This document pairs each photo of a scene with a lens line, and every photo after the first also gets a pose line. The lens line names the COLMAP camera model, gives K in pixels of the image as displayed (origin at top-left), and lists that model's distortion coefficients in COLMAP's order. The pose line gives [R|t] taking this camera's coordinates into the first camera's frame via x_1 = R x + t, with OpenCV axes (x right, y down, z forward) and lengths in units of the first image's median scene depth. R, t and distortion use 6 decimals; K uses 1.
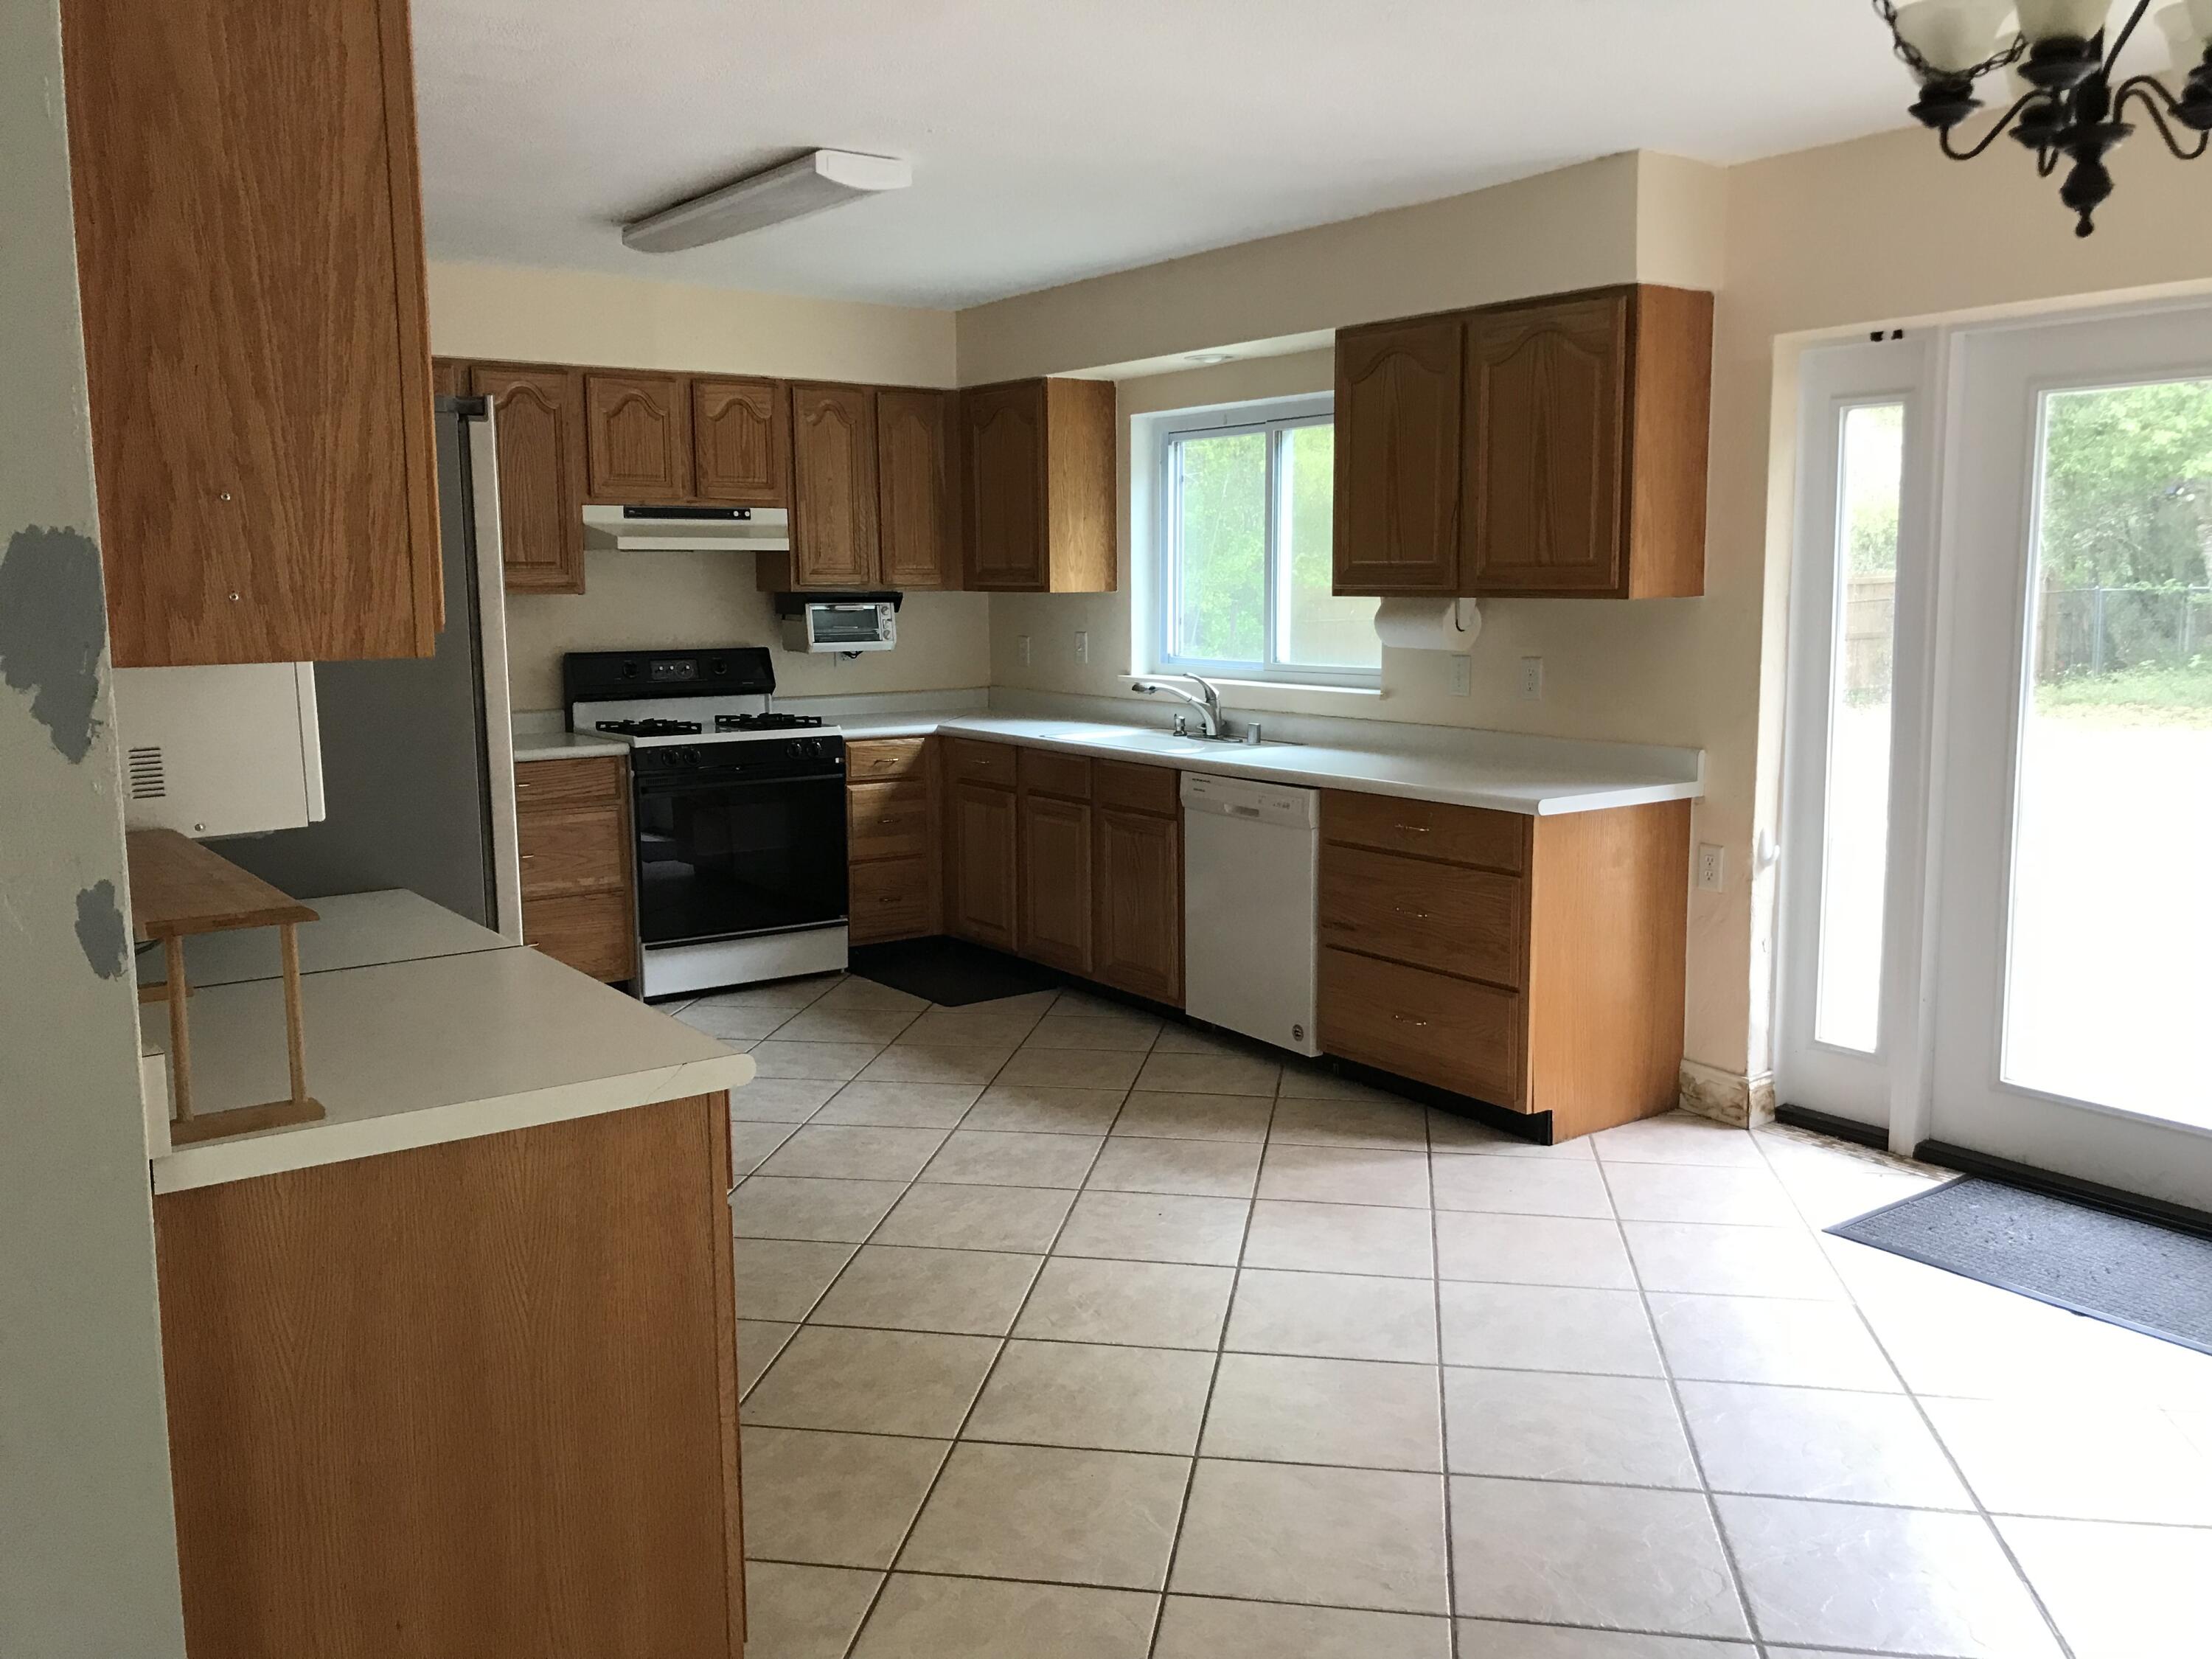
lens RADIAL K [[1805.7, 0, 1090.8], [0, 1805.7, 829.4], [0, 0, 1]] dist [0.018436, -0.007572]
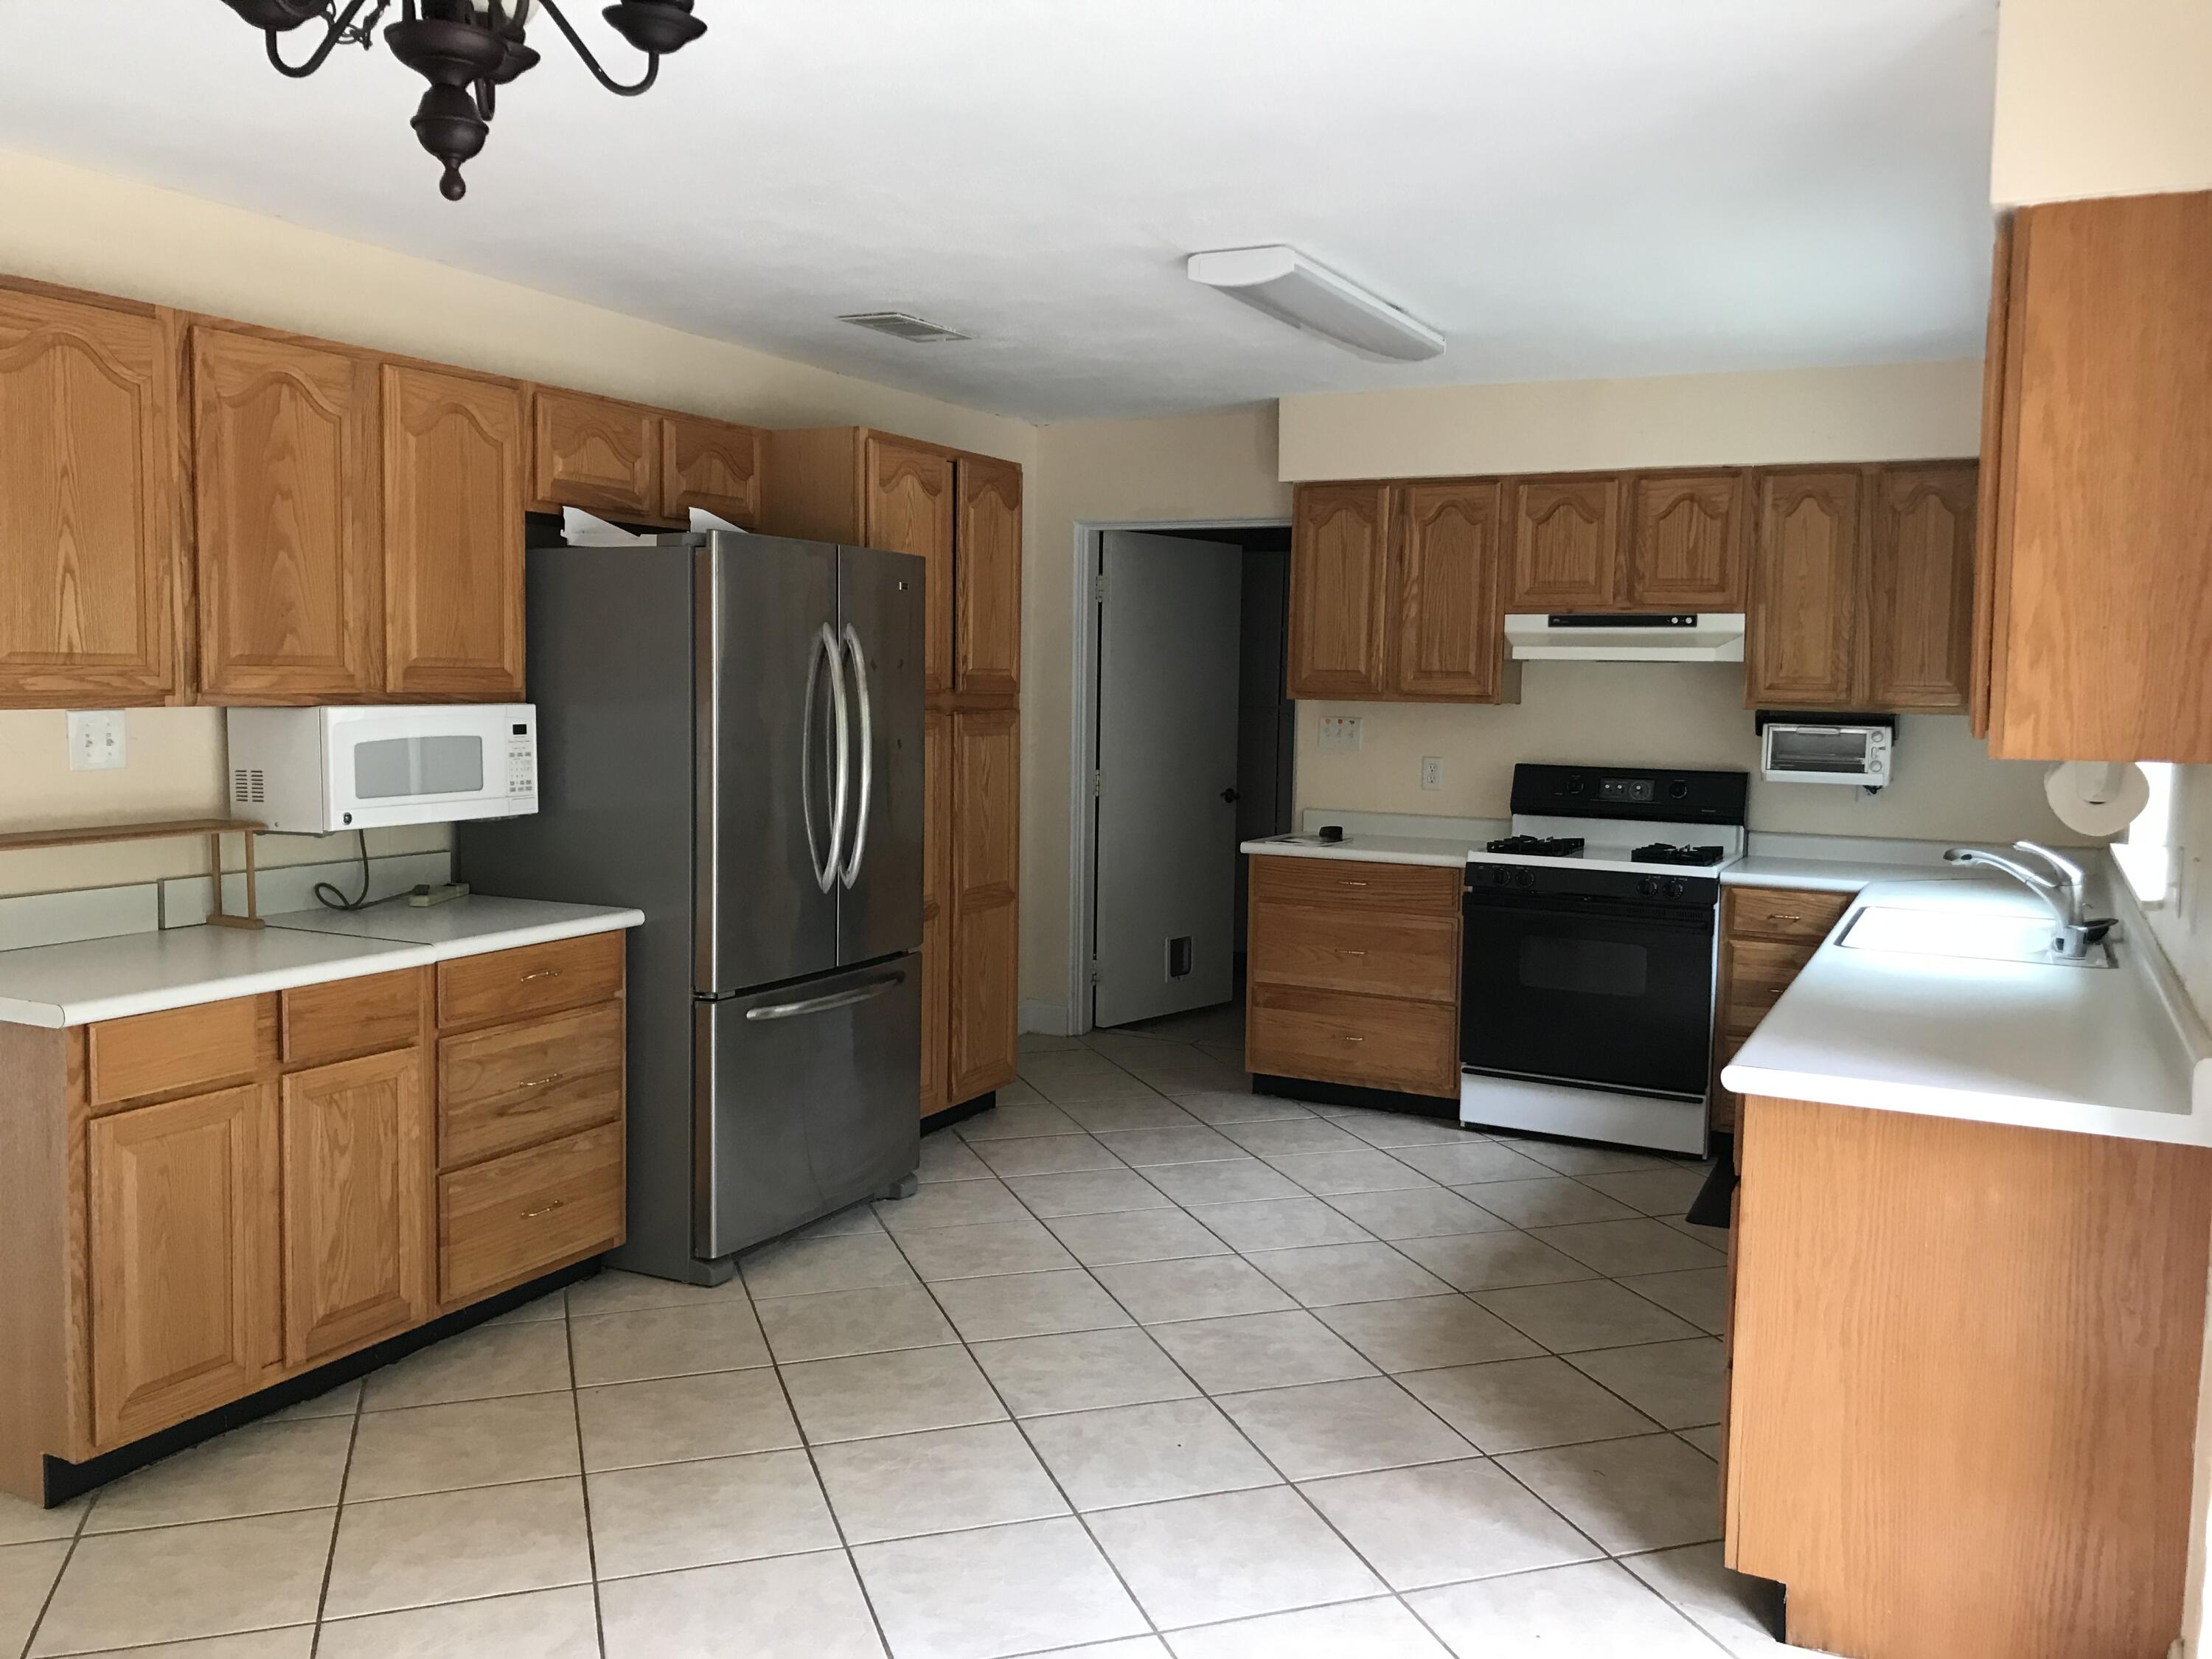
lens RADIAL K [[1805.7, 0, 1093.6], [0, 1805.7, 819.6], [0, 0, 1]] dist [0.018436, -0.007572]
pose [[0.453317, 0.085914, -0.887199, 0.491101], [-0.142033, 0.989589, 0.023257, -0.059091], [0.879960, 0.115469, 0.460800, 0.358023]]
